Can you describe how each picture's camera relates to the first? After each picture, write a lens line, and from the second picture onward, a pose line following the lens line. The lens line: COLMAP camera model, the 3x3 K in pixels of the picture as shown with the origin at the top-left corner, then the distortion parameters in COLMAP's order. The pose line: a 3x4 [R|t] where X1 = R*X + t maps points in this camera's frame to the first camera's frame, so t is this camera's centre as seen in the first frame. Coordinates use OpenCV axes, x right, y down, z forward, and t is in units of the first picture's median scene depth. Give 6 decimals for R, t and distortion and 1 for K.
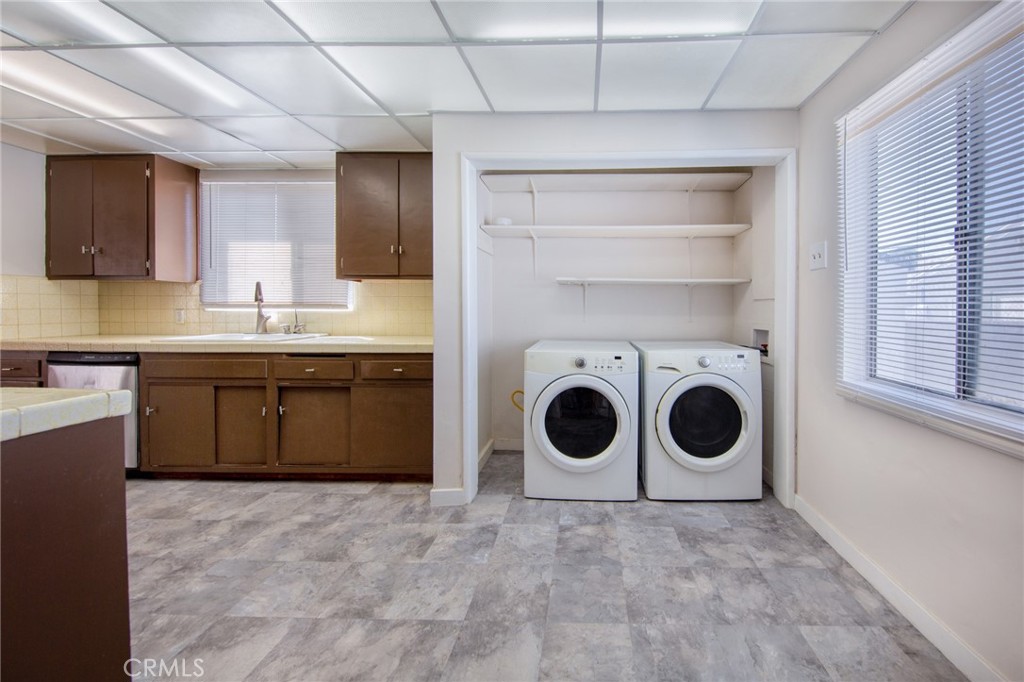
lens RADIAL K [[374.2, 0, 561.7], [0, 374.2, 314.6], [0, 0, 1]] dist [-0.003082, -0.000607]
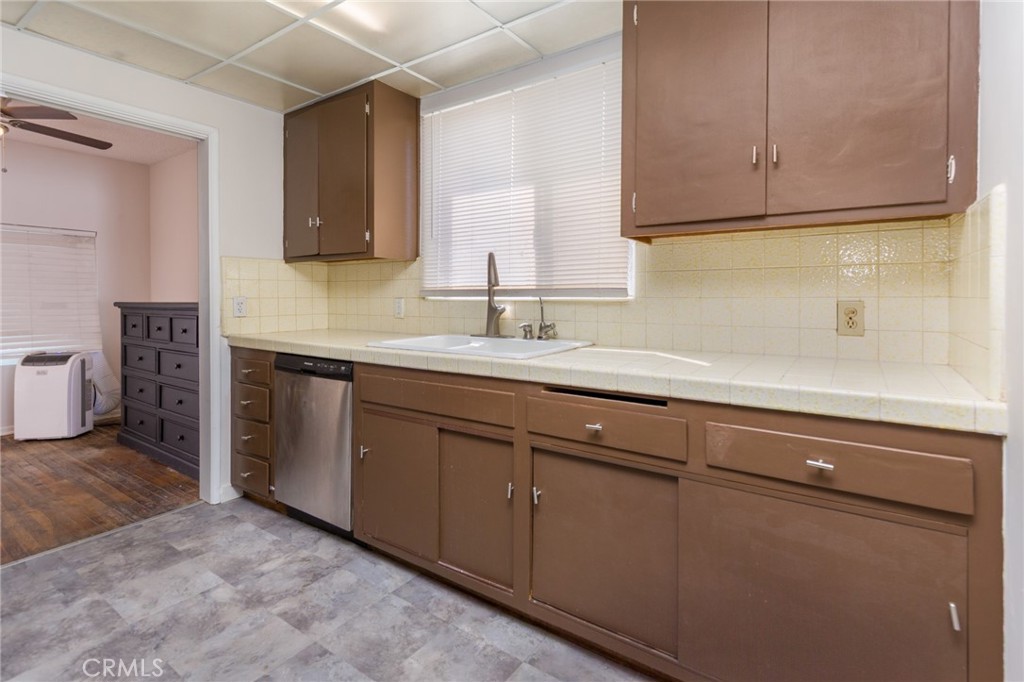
lens RADIAL K [[485.9, 0, 510.0], [0, 485.9, 300.5], [0, 0, 1]] dist [0.001192, -0.000078]
pose [[0.835745, 0.000338, -0.549118, -0.372771], [-0.004603, 0.999969, -0.006389, -0.005272], [0.549099, 0.007867, 0.835721, 0.375940]]
